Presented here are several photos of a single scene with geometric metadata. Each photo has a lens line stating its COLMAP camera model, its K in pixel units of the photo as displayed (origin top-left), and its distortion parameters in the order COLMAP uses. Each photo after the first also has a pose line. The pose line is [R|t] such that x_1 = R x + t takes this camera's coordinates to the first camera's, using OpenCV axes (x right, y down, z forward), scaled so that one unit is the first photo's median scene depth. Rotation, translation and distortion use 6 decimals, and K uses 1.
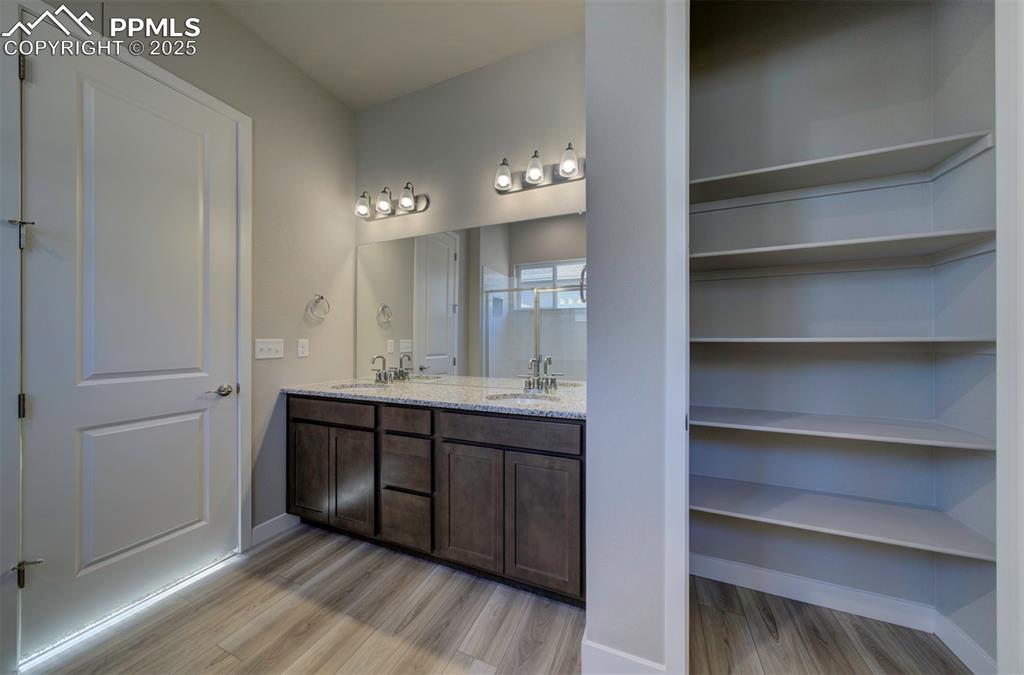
lens RADIAL K [[327.3, 0, 514.6], [0, 327.3, 343.2], [0, 0, 1]] dist [-0.000104, 0.000060]
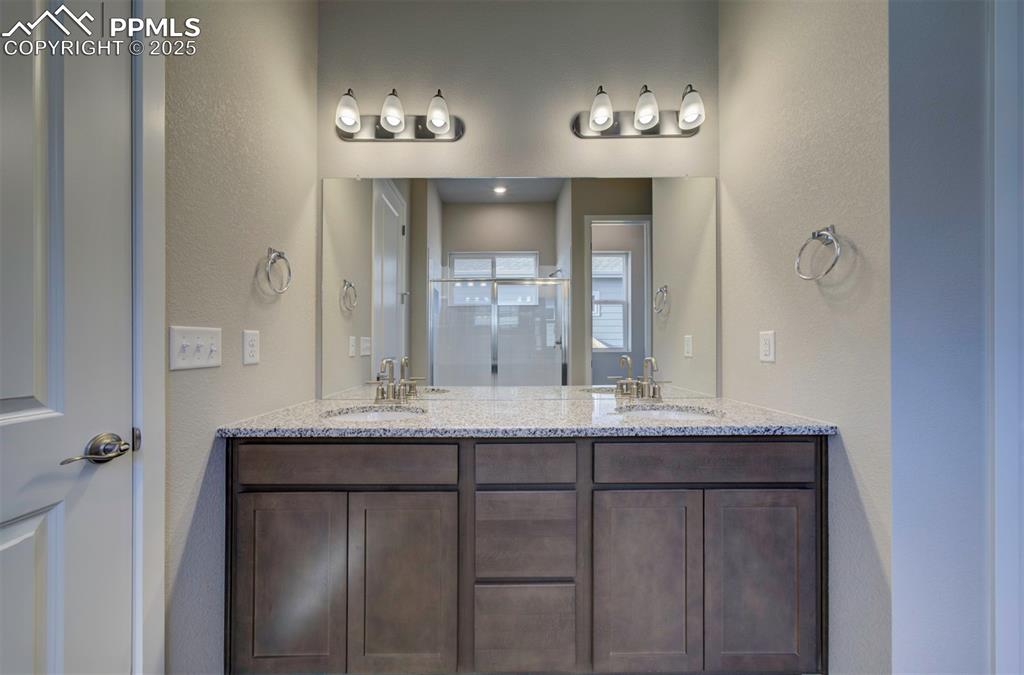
lens RADIAL K [[337.5, 0, 512.0], [0, 337.5, 344.3], [0, 0, 1]] dist [-0.005542, 0.000088]
pose [[0.925306, -0.002160, 0.379215, -0.534602], [0.005730, 0.999949, -0.008286, 0.020317], [-0.379178, 0.009840, 0.925271, 0.395706]]
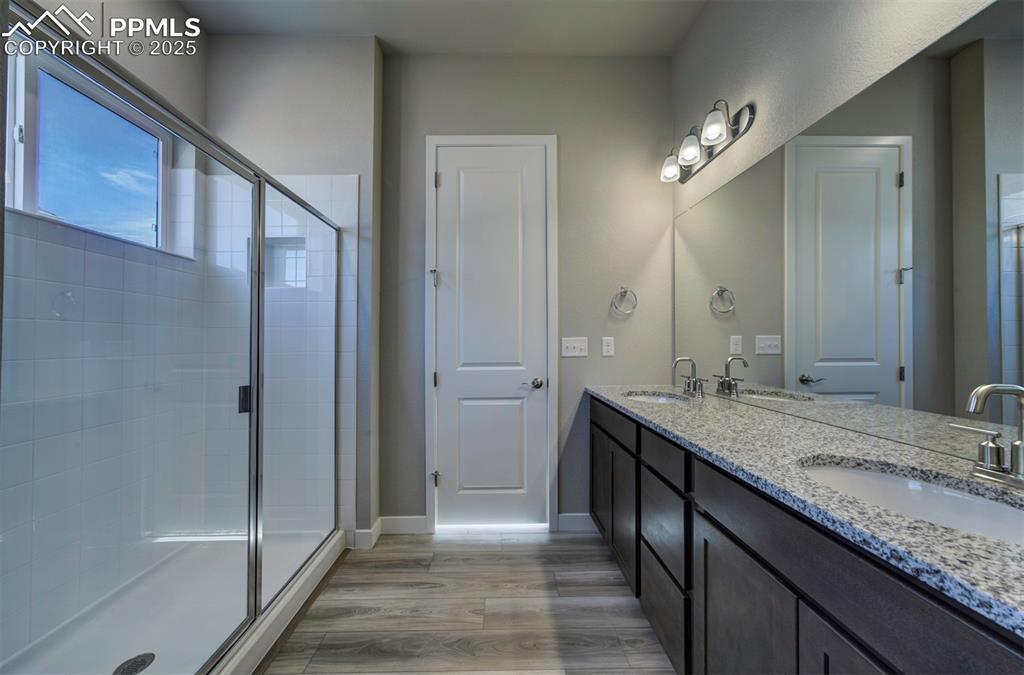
lens RADIAL K [[348.3, 0, 507.5], [0, 348.3, 339.4], [0, 0, 1]] dist [-0.002148, -0.000055]
pose [[0.398216, -0.008496, -0.917252, 0.182136], [0.005264, 0.999962, -0.006977, -0.000471], [0.917277, -0.002050, 0.398245, 0.385135]]
